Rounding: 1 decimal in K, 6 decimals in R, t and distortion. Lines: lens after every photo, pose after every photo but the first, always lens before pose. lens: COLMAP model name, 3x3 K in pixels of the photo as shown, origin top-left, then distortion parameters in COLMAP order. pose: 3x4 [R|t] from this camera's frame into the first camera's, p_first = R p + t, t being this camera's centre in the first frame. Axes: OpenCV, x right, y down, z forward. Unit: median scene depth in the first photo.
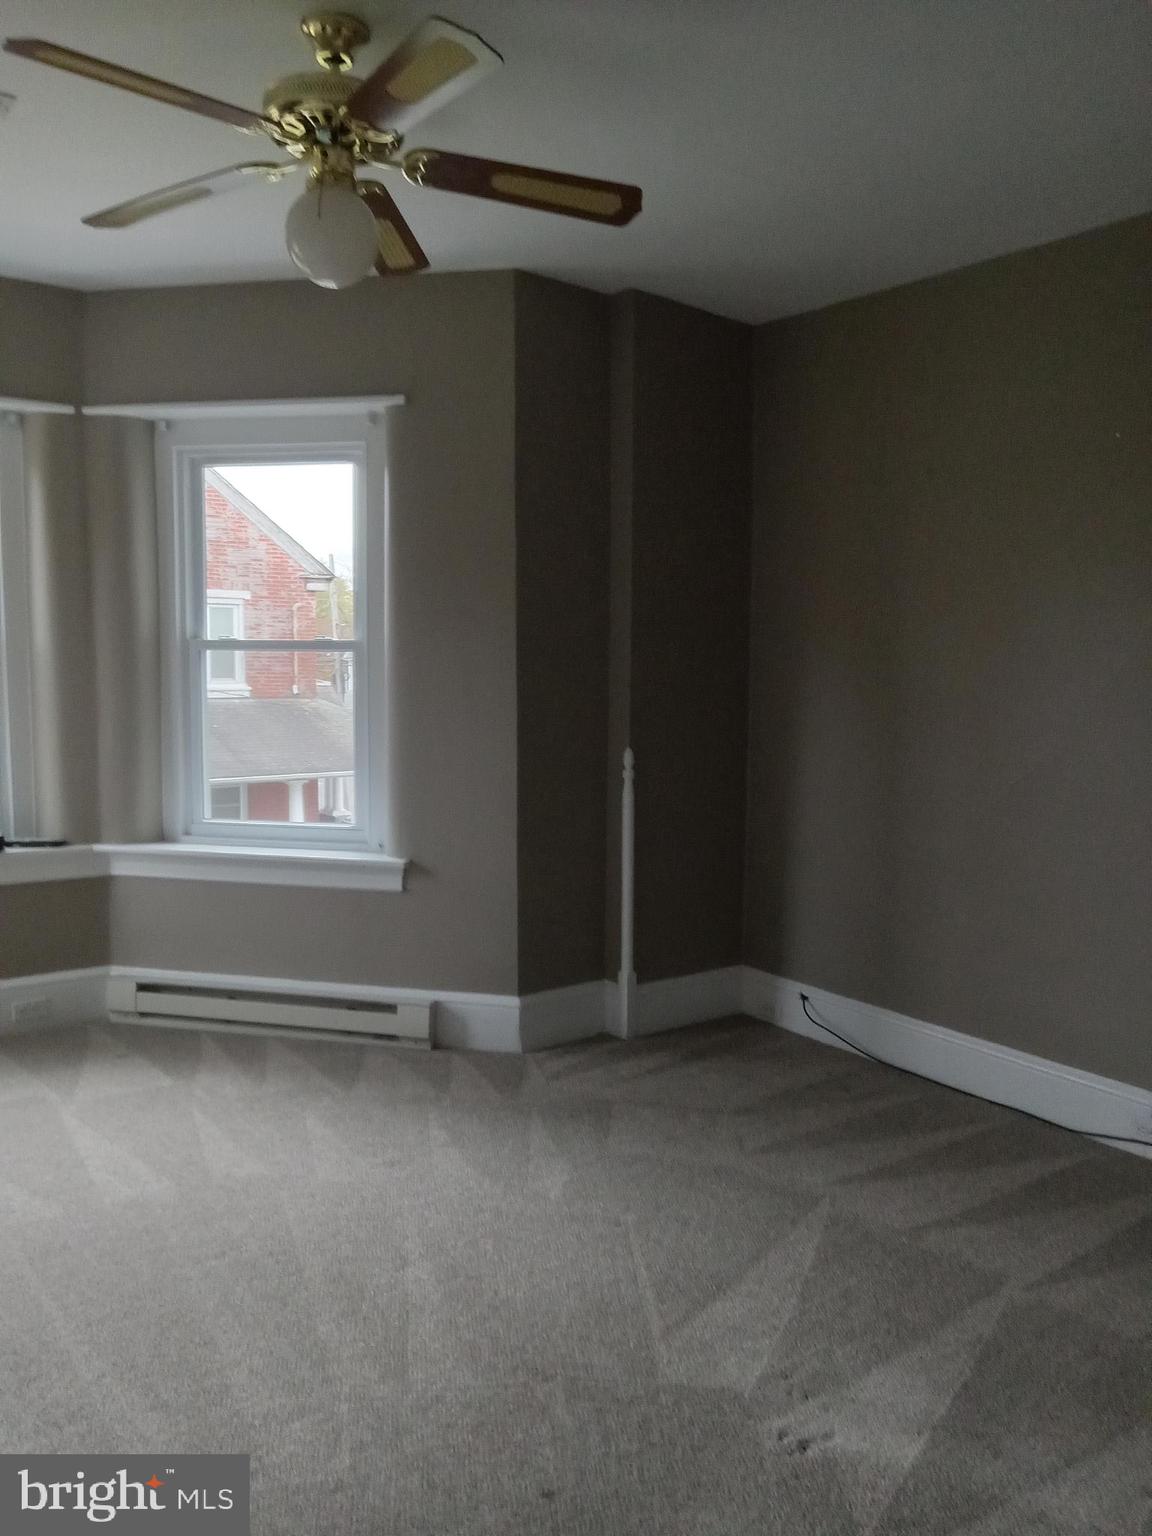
lens RADIAL K [[1157.5, 0, 576.0], [0, 1157.5, 768.0], [0, 0, 1]] dist [-0.003077, -0.002307]
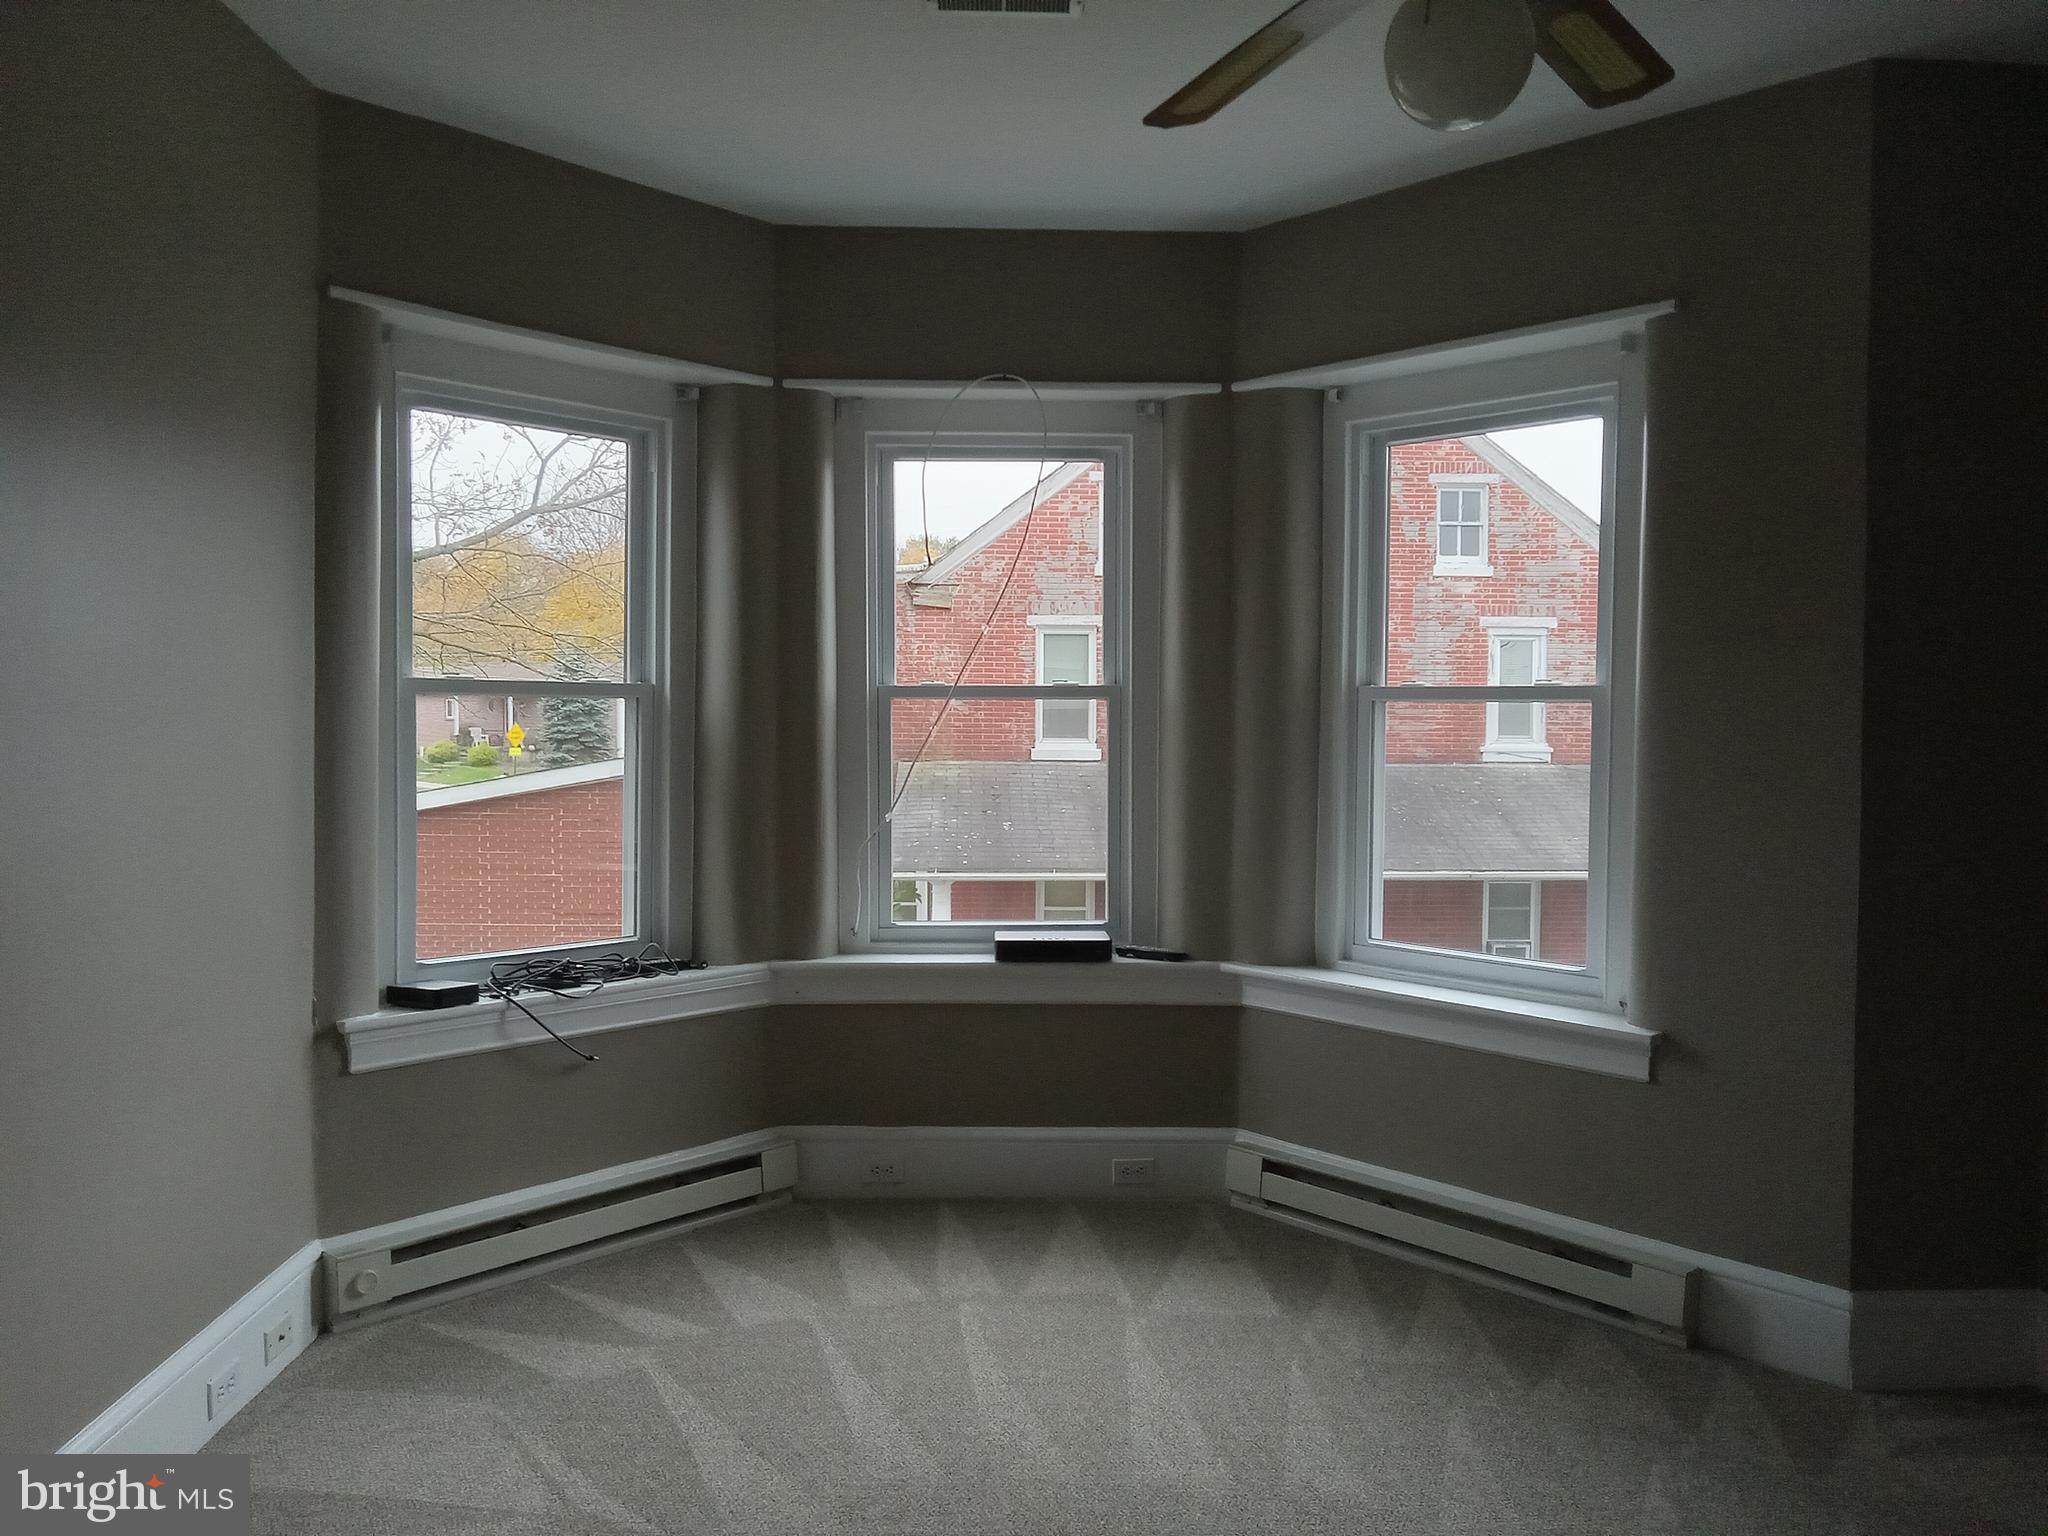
lens RADIAL K [[1543.3, 0, 1017.4], [0, 1543.3, 778.9], [0, 0, 1]] dist [-0.003077, -0.002307]
pose [[0.814681, 0.021480, -0.579512, 0.050462], [-0.049858, 0.998208, -0.033092, -0.012322], [0.577762, 0.055852, 0.814292, 0.108513]]
